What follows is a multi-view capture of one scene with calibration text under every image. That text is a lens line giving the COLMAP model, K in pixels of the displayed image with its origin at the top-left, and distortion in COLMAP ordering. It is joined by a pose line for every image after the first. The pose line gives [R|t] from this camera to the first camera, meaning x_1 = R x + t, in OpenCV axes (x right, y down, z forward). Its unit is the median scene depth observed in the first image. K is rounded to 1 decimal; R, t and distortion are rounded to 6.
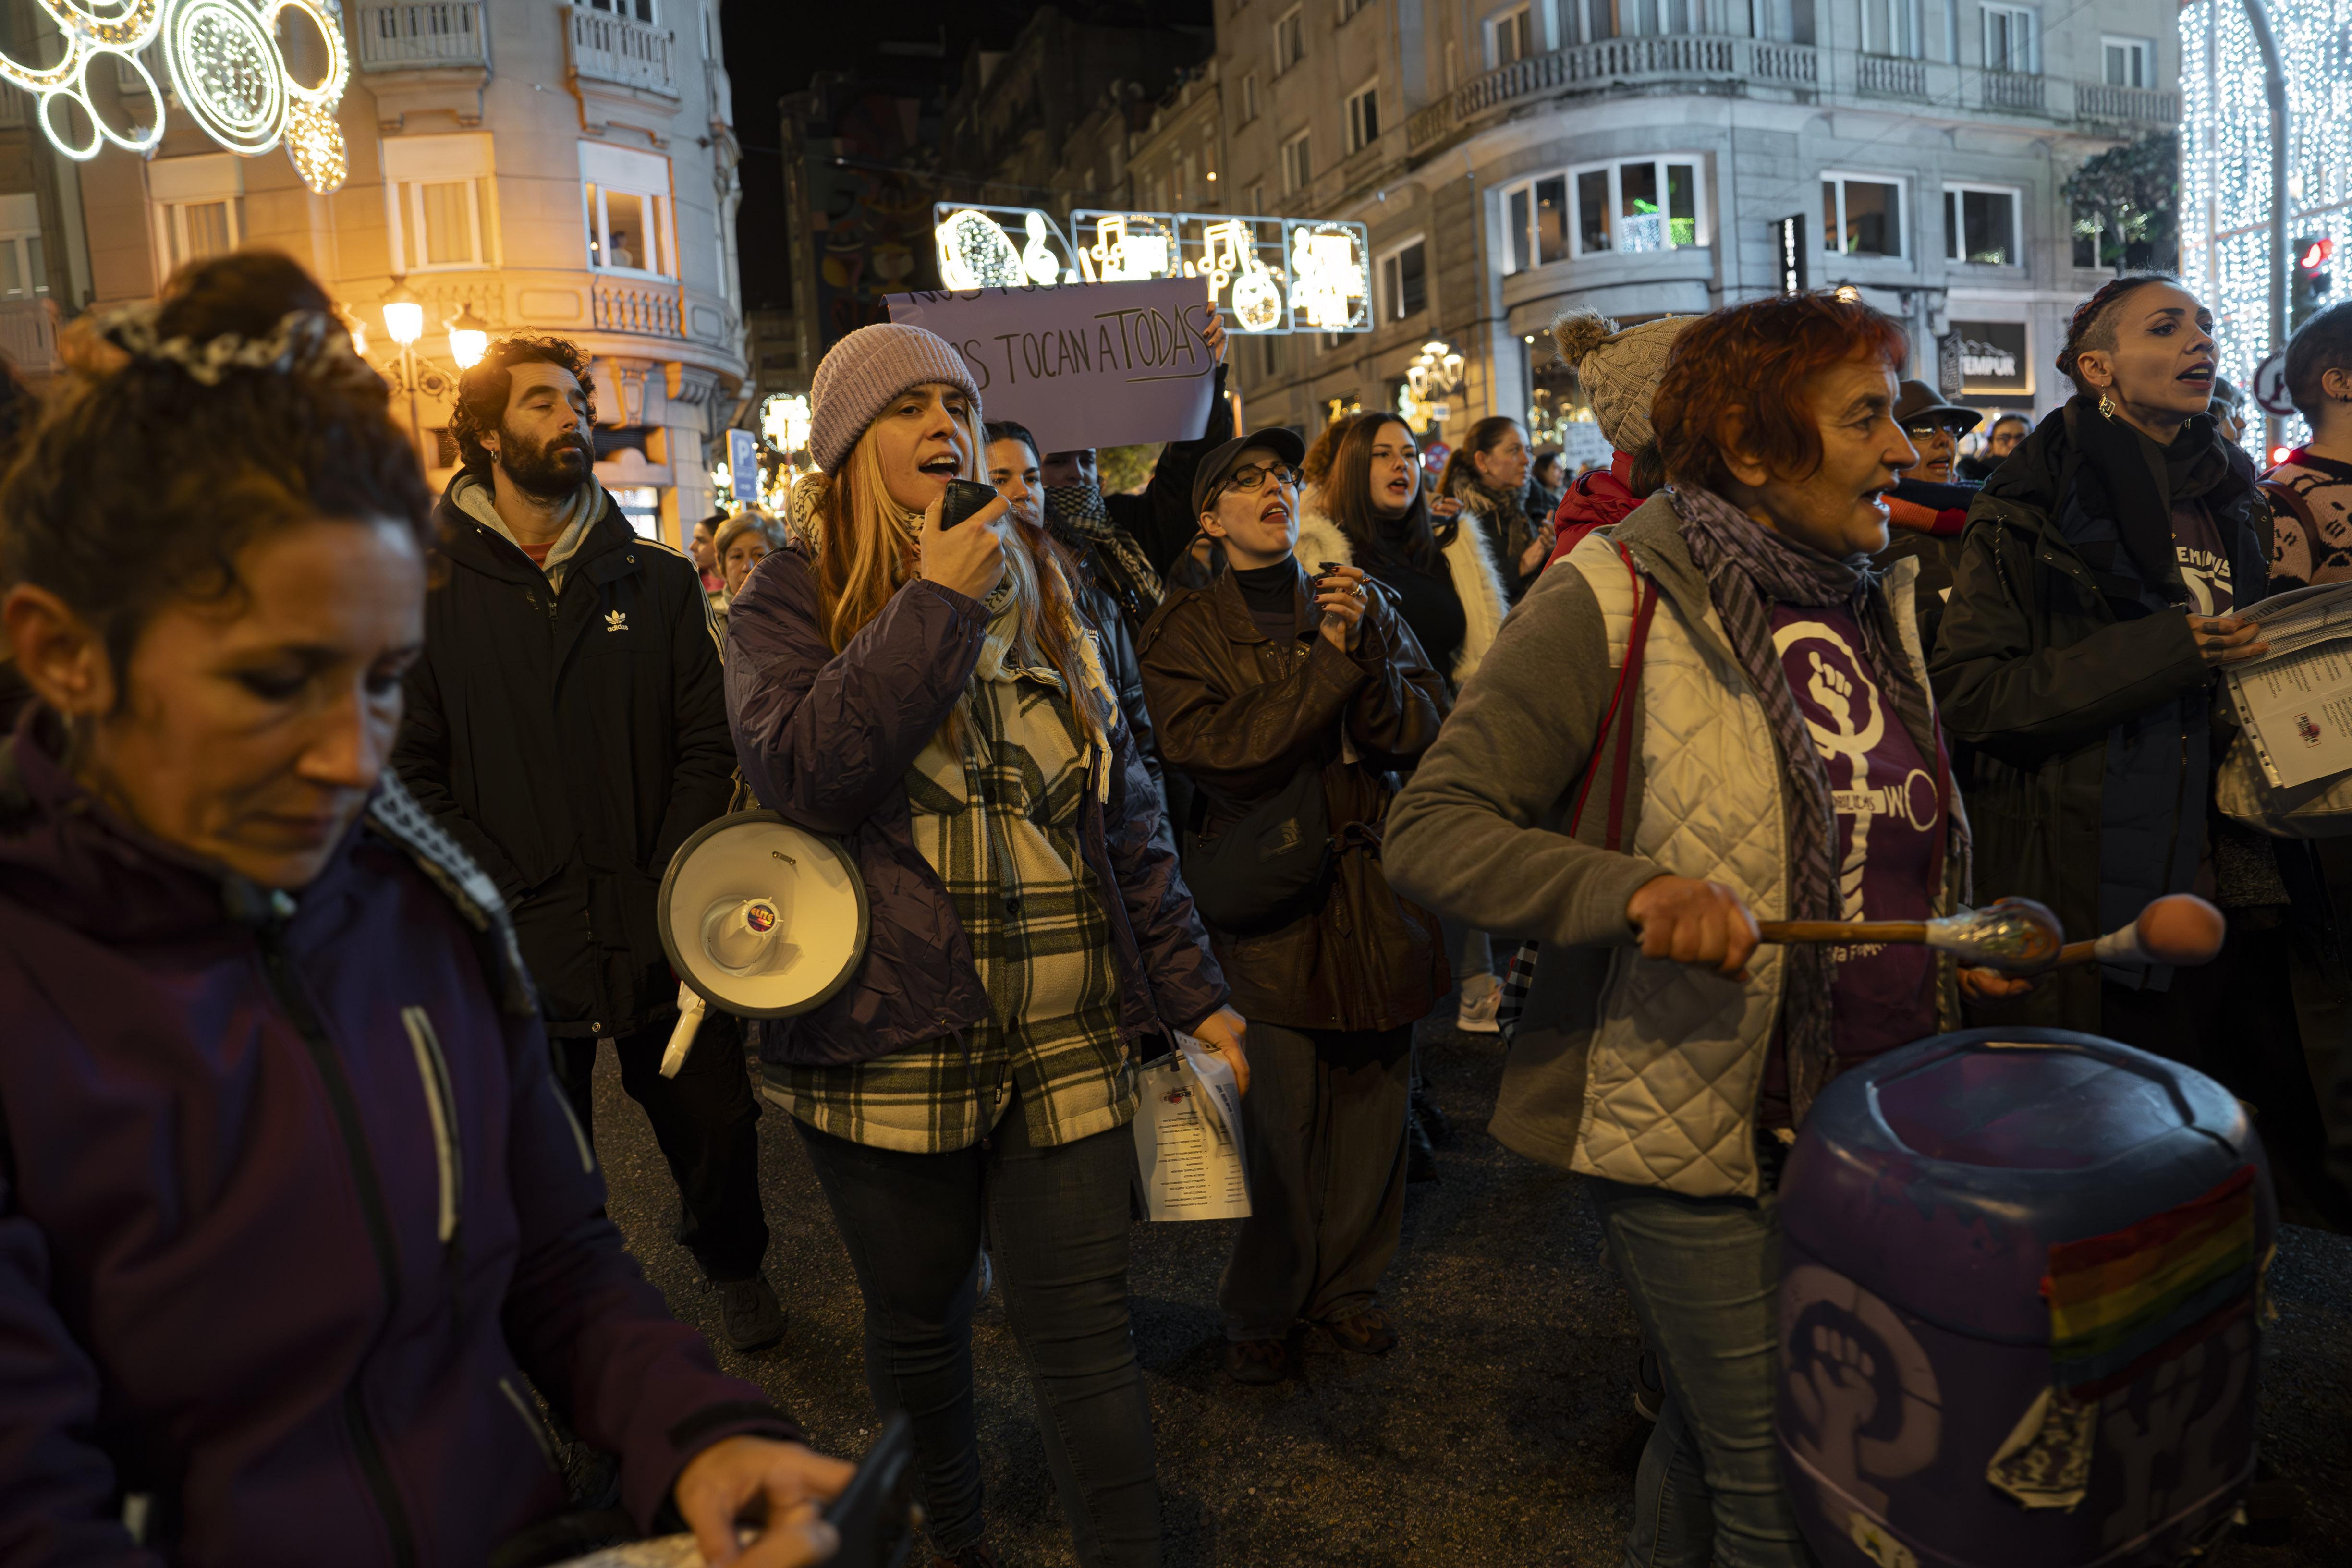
lens RADIAL K [[1742.1, 0, 1180.2], [0, 1742.1, 779.3], [0, 0, 1]] dist [0.004649, 0.012331]
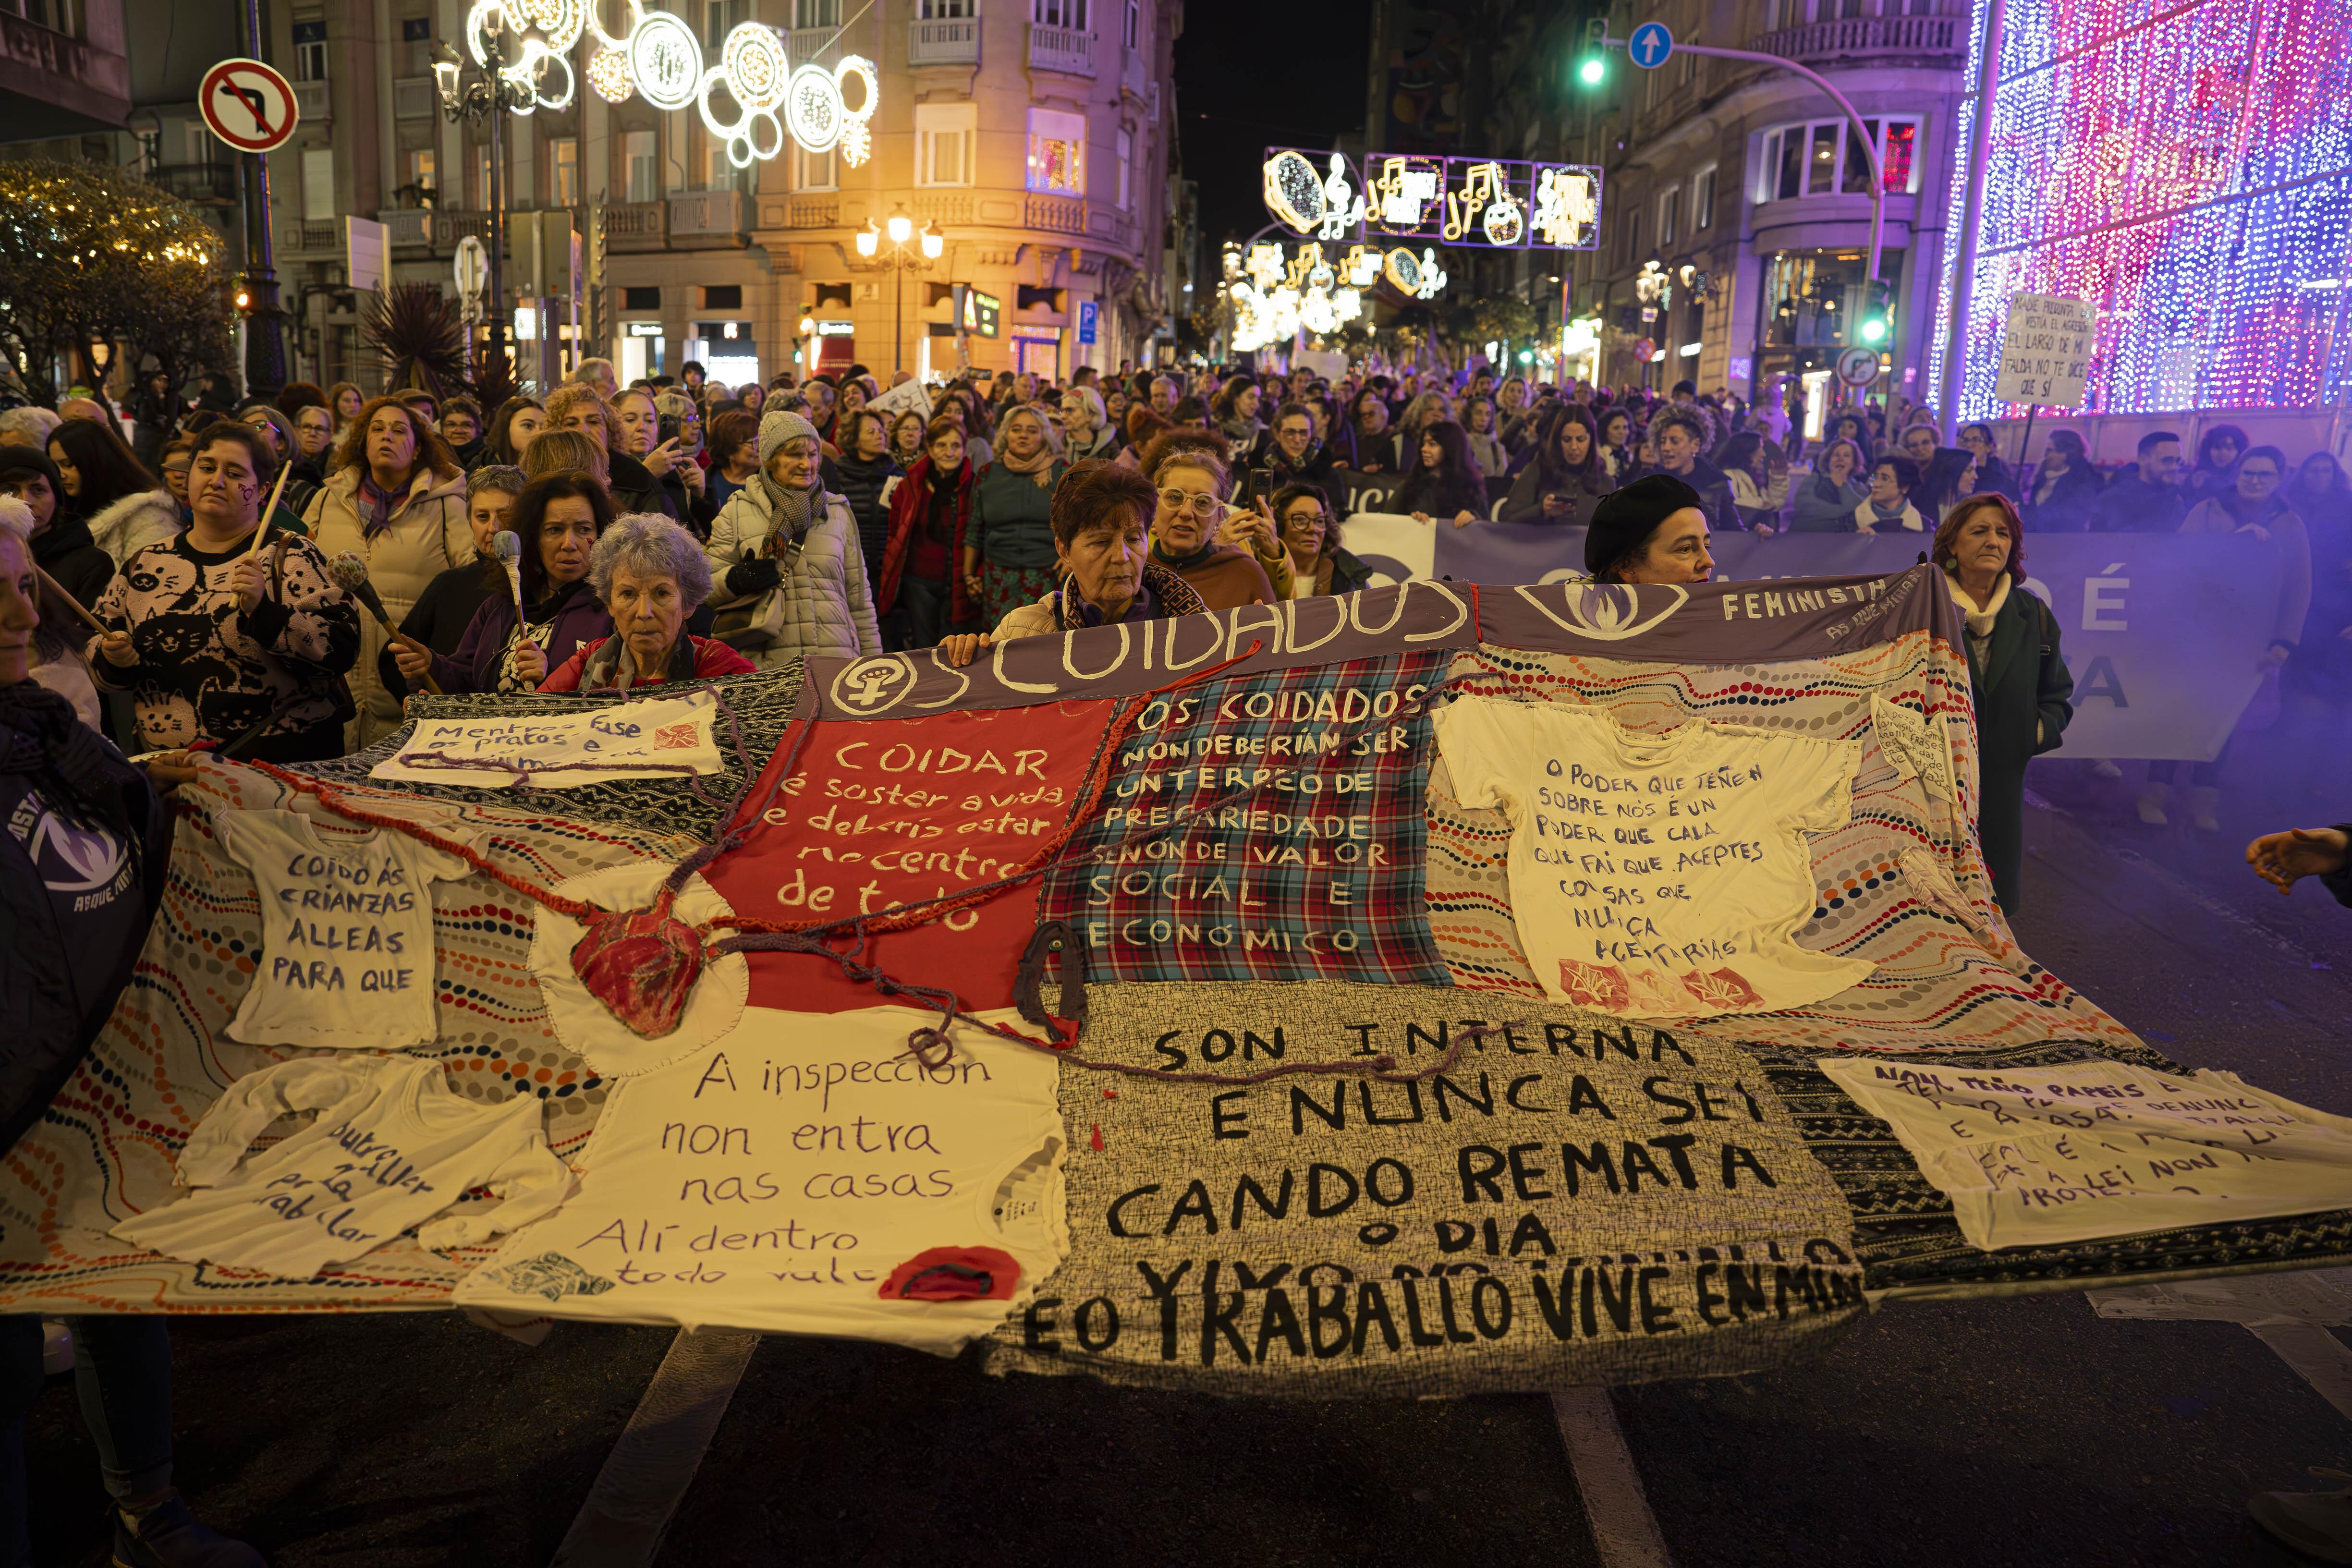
lens RADIAL K [[1742.1, 0, 1173.4], [0, 1742.1, 786.3], [0, 0, 1]] dist [0.004649, 0.012331]
pose [[0.941242, 0.160402, -0.297211, 0.285896], [-0.130824, 0.984477, 0.117004, 0.035010], [0.311366, -0.071247, 0.947616, -0.418188]]
